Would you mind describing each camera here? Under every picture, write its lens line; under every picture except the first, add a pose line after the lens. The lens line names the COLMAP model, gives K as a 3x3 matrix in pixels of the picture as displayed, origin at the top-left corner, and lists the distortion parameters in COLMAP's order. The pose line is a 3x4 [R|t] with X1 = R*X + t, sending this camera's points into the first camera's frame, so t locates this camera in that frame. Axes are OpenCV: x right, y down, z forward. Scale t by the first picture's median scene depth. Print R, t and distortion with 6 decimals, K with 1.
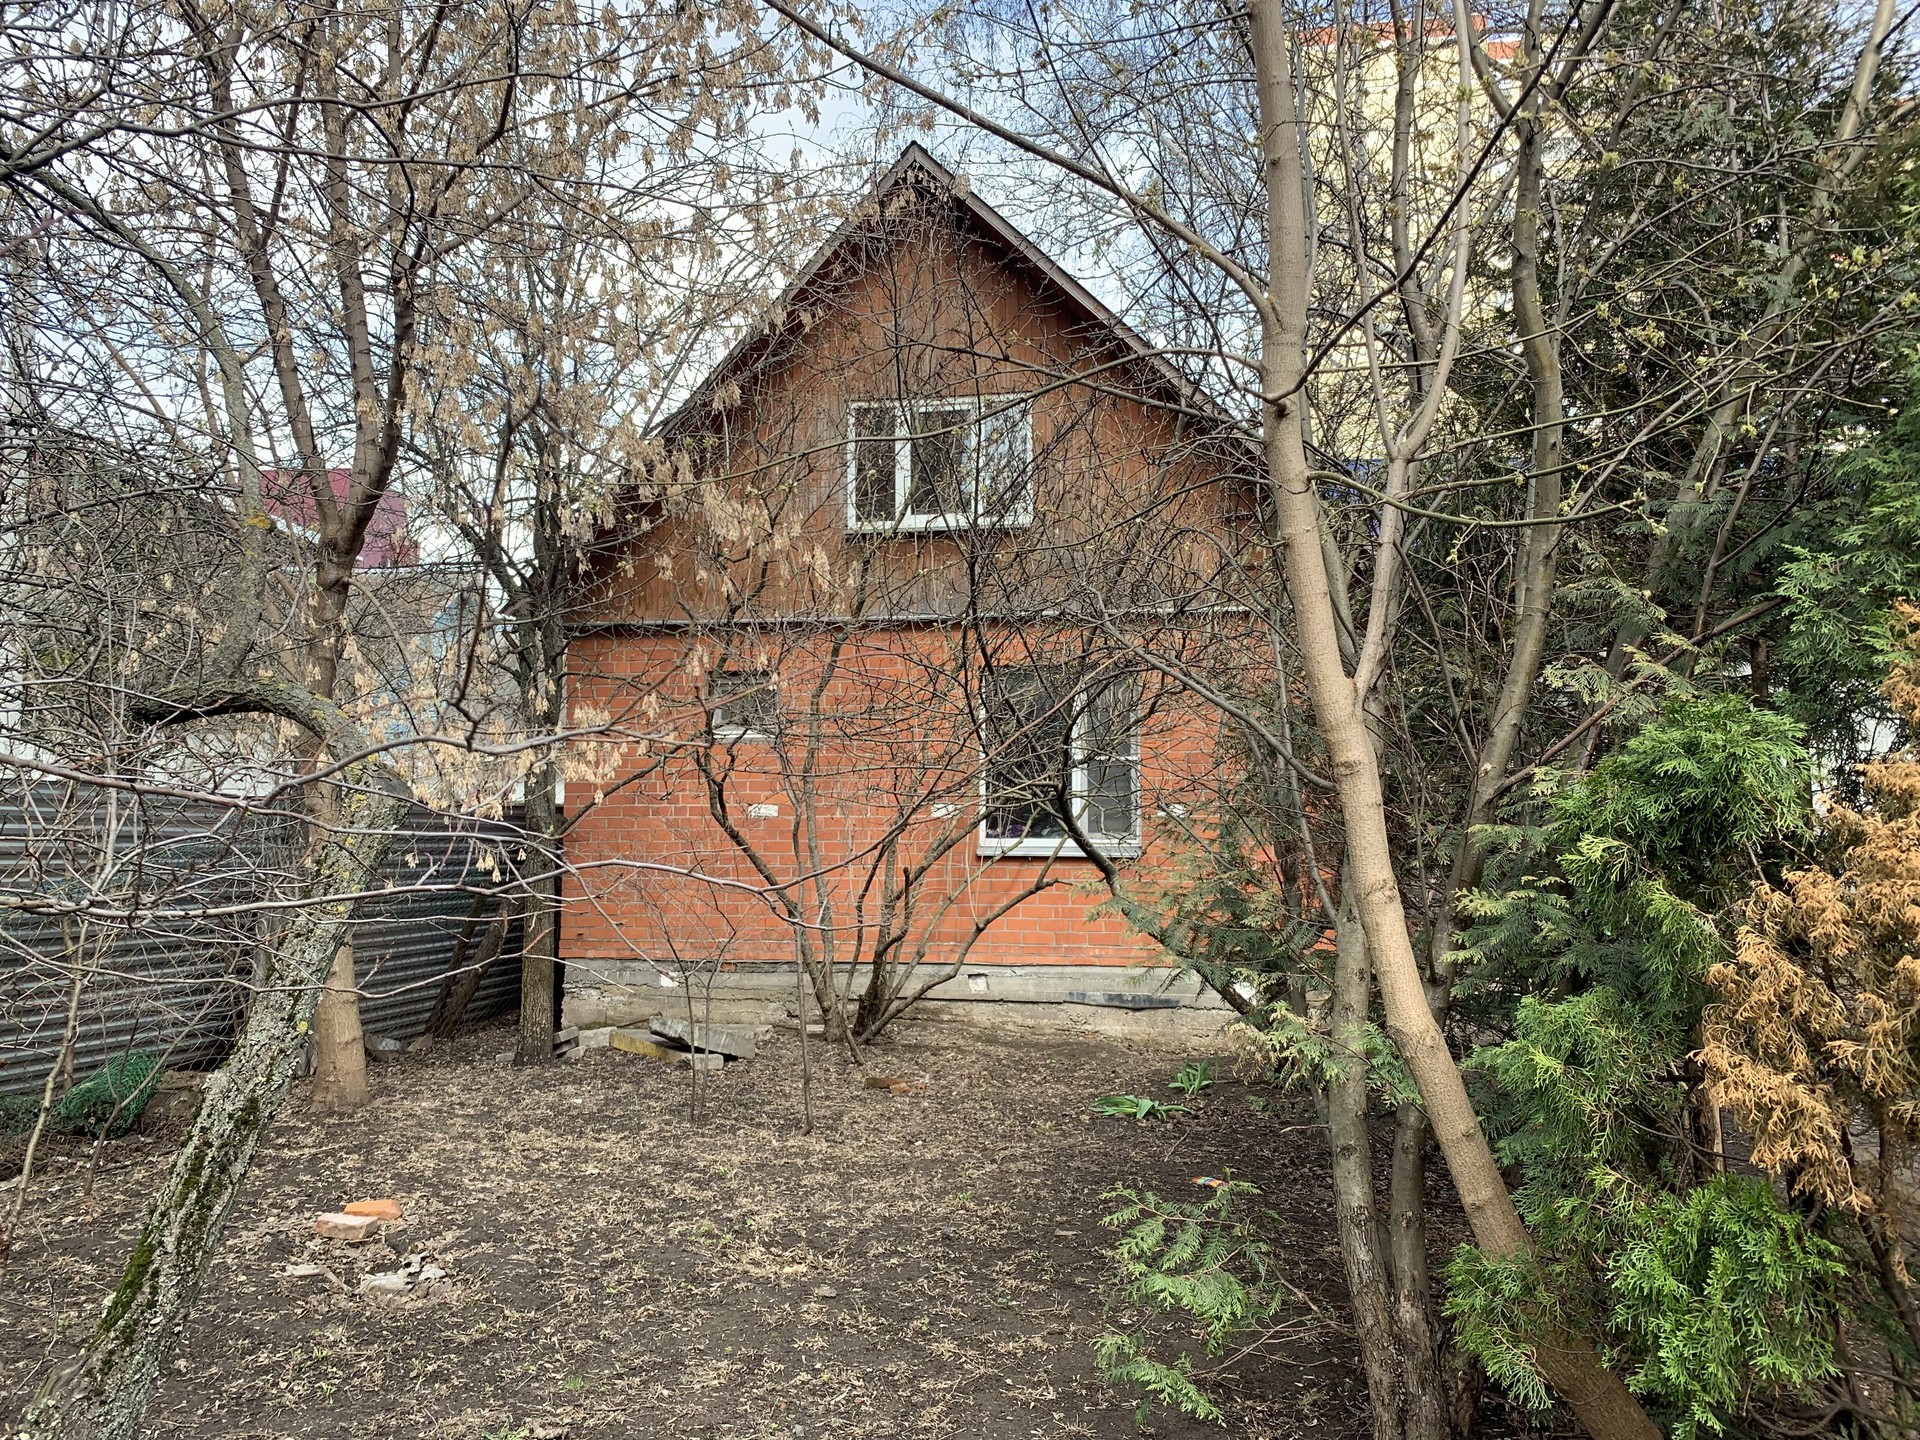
lens RADIAL K [[1473.7, 0, 955.4], [0, 1473.7, 723.6], [0, 0, 1]] dist [0.031130, -0.038570]
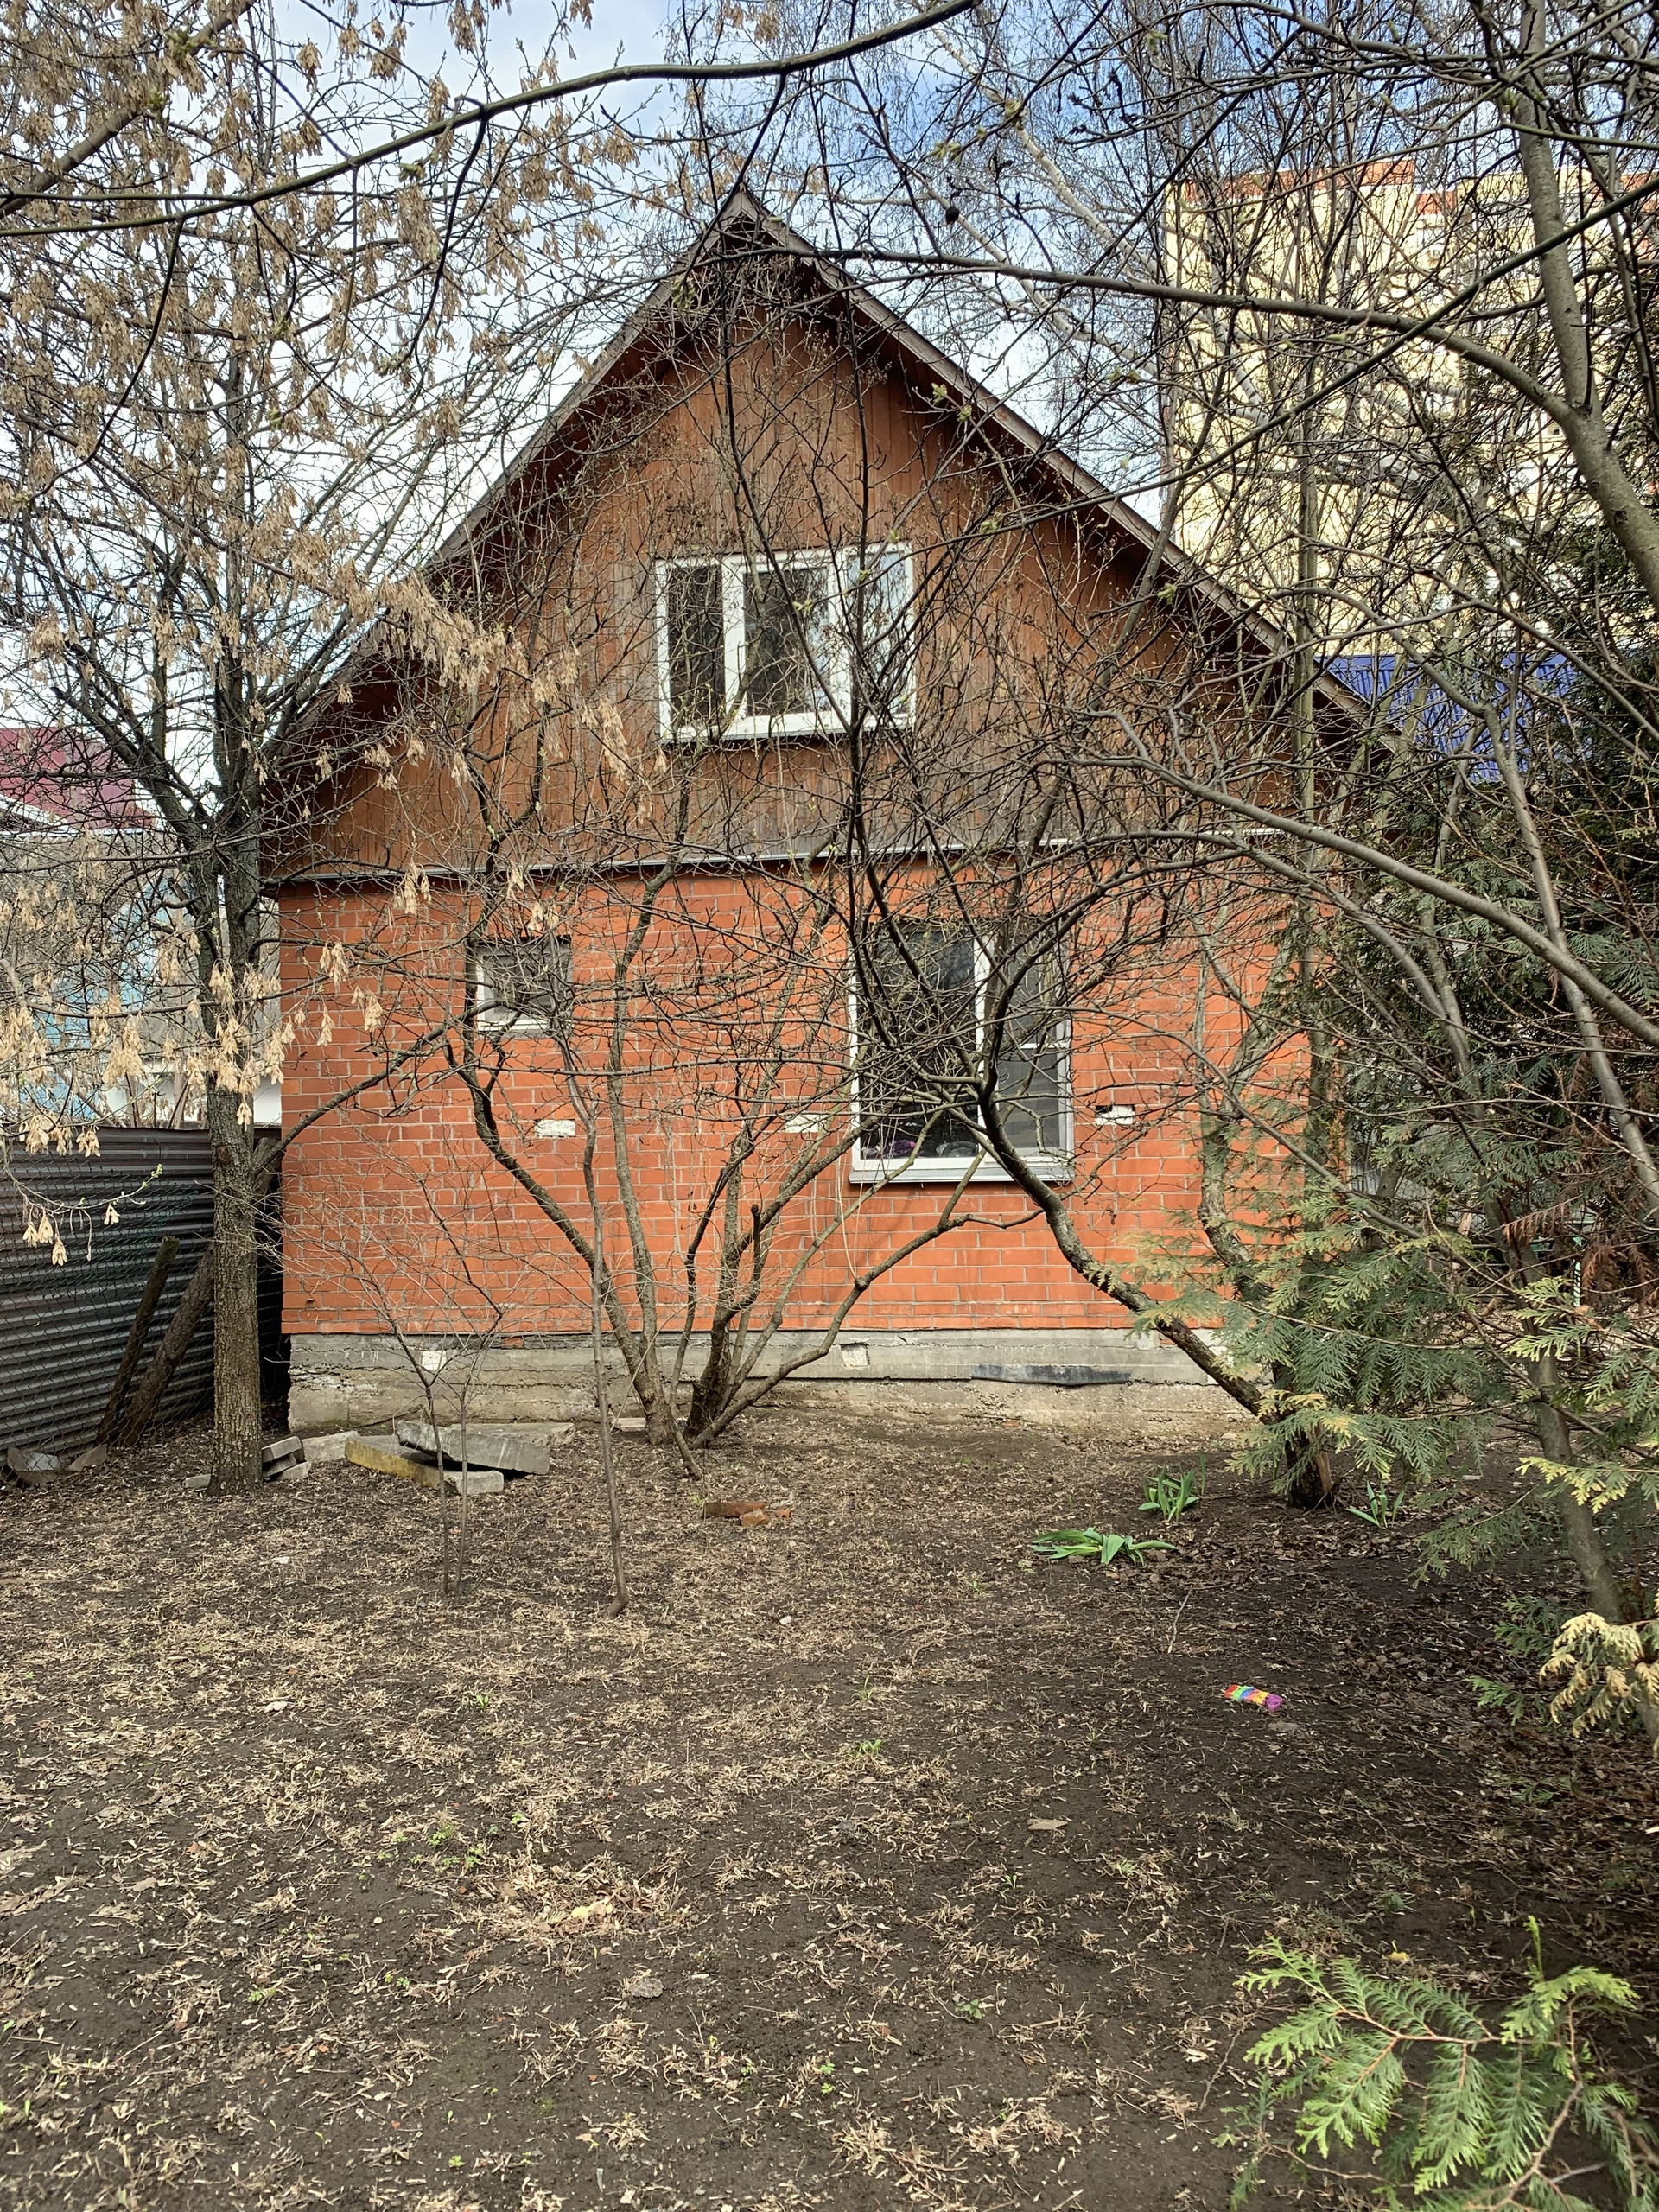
lens RADIAL K [[1697.9, 0, 826.0], [0, 1697.9, 1114.7], [0, 0, 1]] dist [0.031130, -0.038570]
pose [[0.999620, -0.022913, 0.015350, -0.011381], [0.022027, 0.998208, 0.055630, 0.011110], [-0.016597, -0.055271, 0.998333, 0.201561]]
